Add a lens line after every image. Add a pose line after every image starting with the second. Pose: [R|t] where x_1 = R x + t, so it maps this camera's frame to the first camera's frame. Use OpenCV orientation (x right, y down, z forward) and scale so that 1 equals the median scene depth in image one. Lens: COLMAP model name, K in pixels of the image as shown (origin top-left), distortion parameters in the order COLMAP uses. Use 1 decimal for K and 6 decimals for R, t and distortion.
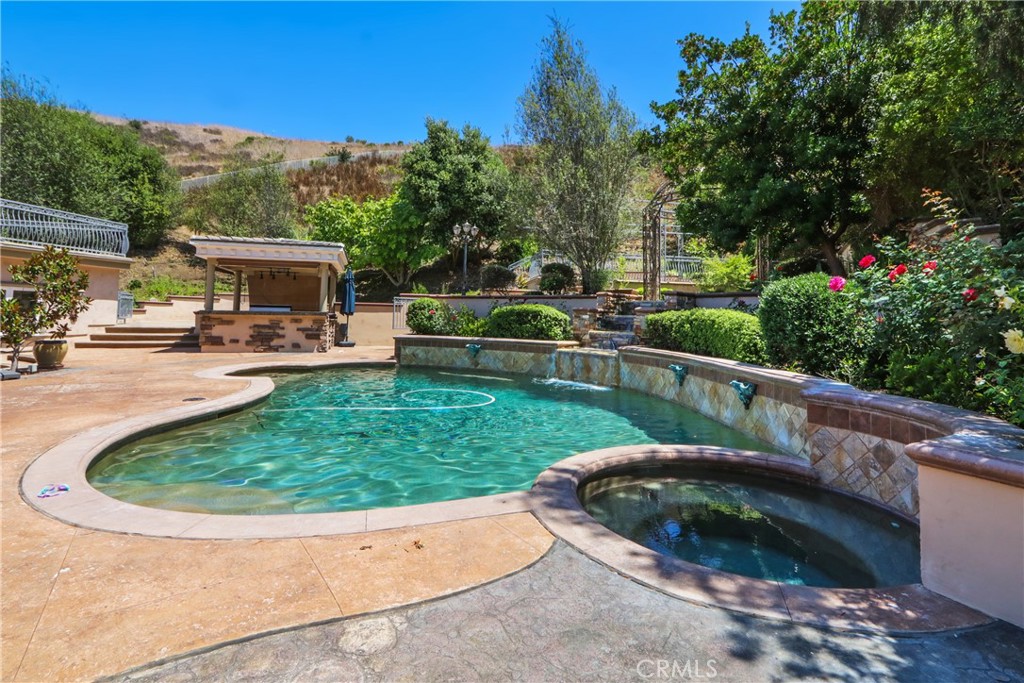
lens RADIAL K [[492.0, 0, 517.1], [0, 492.0, 279.3], [0, 0, 1]] dist [-0.010424, -0.000237]
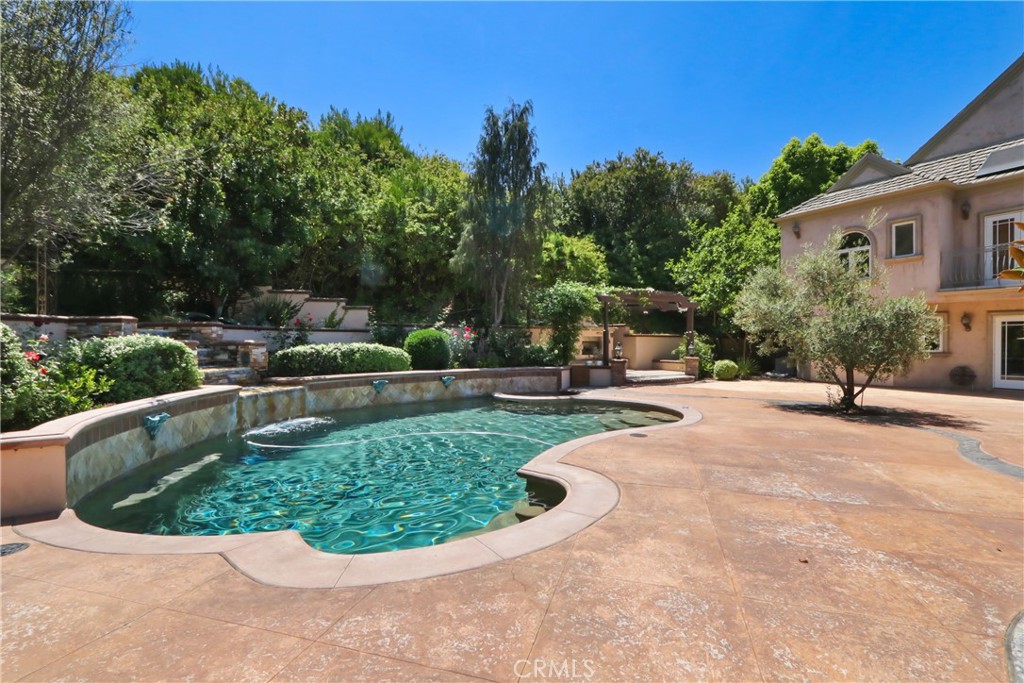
lens RADIAL K [[474.9, 0, 520.5], [0, 474.9, 343.8], [0, 0, 1]] dist [-0.012137, 0.000463]
pose [[-0.624025, -0.023073, 0.781063, -0.642679], [-0.072966, 0.996917, -0.028847, 0.041165], [-0.777990, -0.074992, -0.623785, 0.922832]]
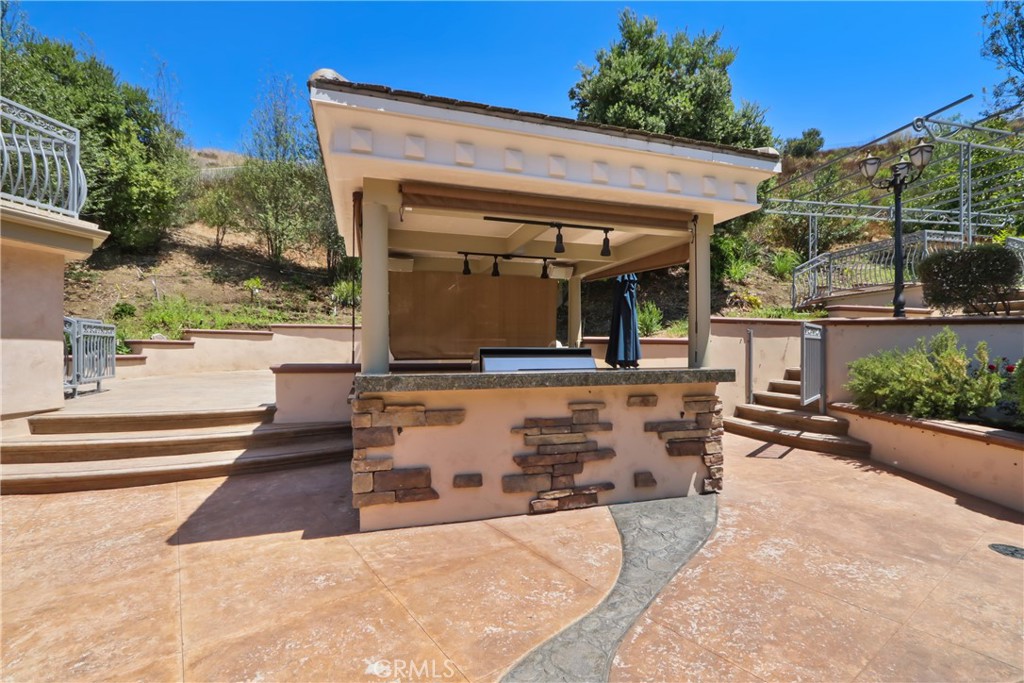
lens RADIAL K [[474.9, 0, 520.5], [0, 474.9, 343.8], [0, 0, 1]] dist [-0.012137, 0.000463]
pose [[0.999686, -0.013653, 0.021009, -0.557611], [0.012205, 0.997641, 0.067547, 0.029750], [-0.021882, -0.067269, 0.997495, 0.740168]]
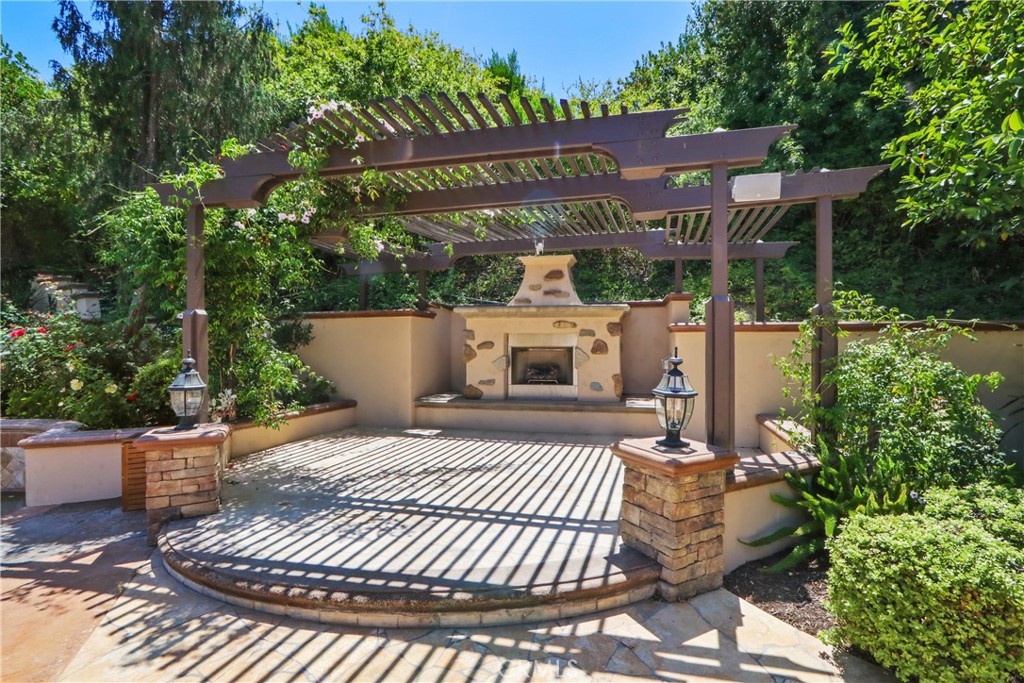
lens RADIAL K [[474.9, 0, 520.5], [0, 474.9, 343.8], [0, 0, 1]] dist [-0.012137, 0.000463]
pose [[0.089925, -0.022624, 0.995692, -0.156358], [-0.071795, 0.996994, 0.029138, -0.044781], [-0.993357, -0.074106, 0.088031, -0.200372]]
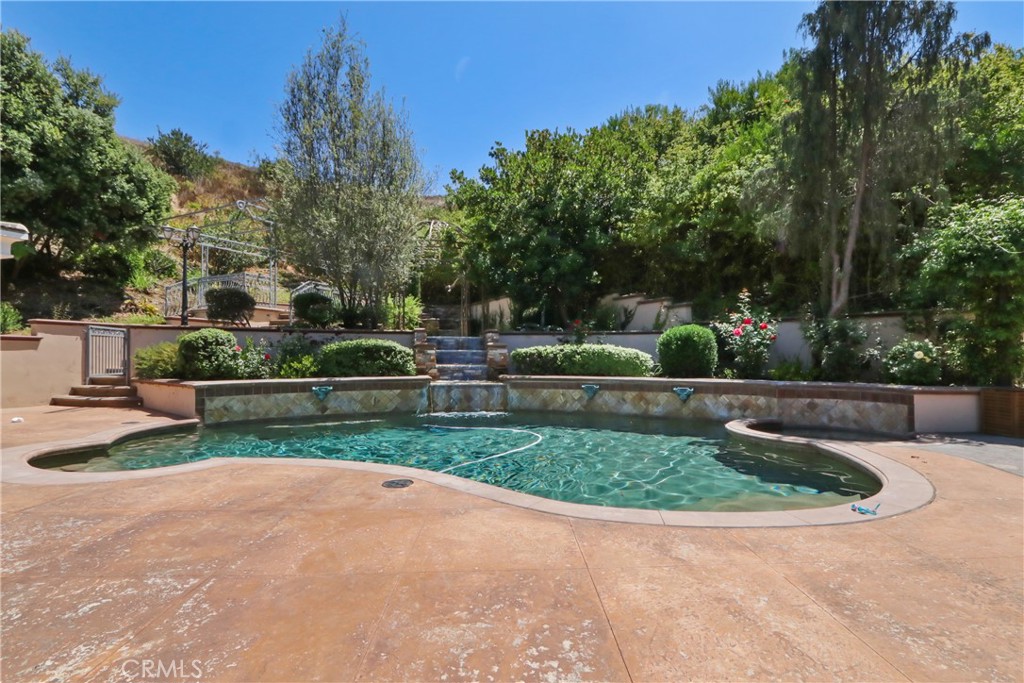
lens RADIAL K [[476.5, 0, 522.4], [0, 476.5, 350.9], [0, 0, 1]] dist [-0.012854, 0.001079]
pose [[0.546928, -0.011386, 0.837102, -0.523451], [-0.050482, 0.997639, 0.046552, 0.015220], [-0.835656, -0.067719, 0.545062, 0.250431]]
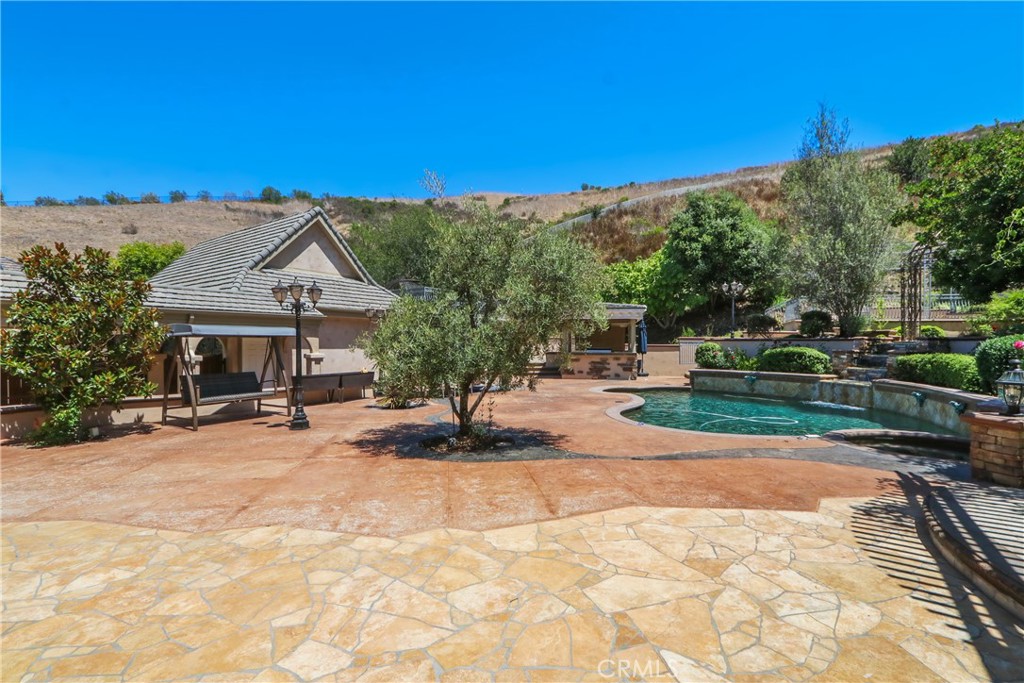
lens RADIAL K [[475.8, 0, 533.3], [0, 475.8, 343.7], [0, 0, 1]] dist [-0.009911, 0.000333]
pose [[0.906641, -0.014721, -0.421646, -0.070333], [0.043654, 0.997300, 0.059046, -0.061386], [0.419639, -0.071940, 0.904836, -0.440913]]
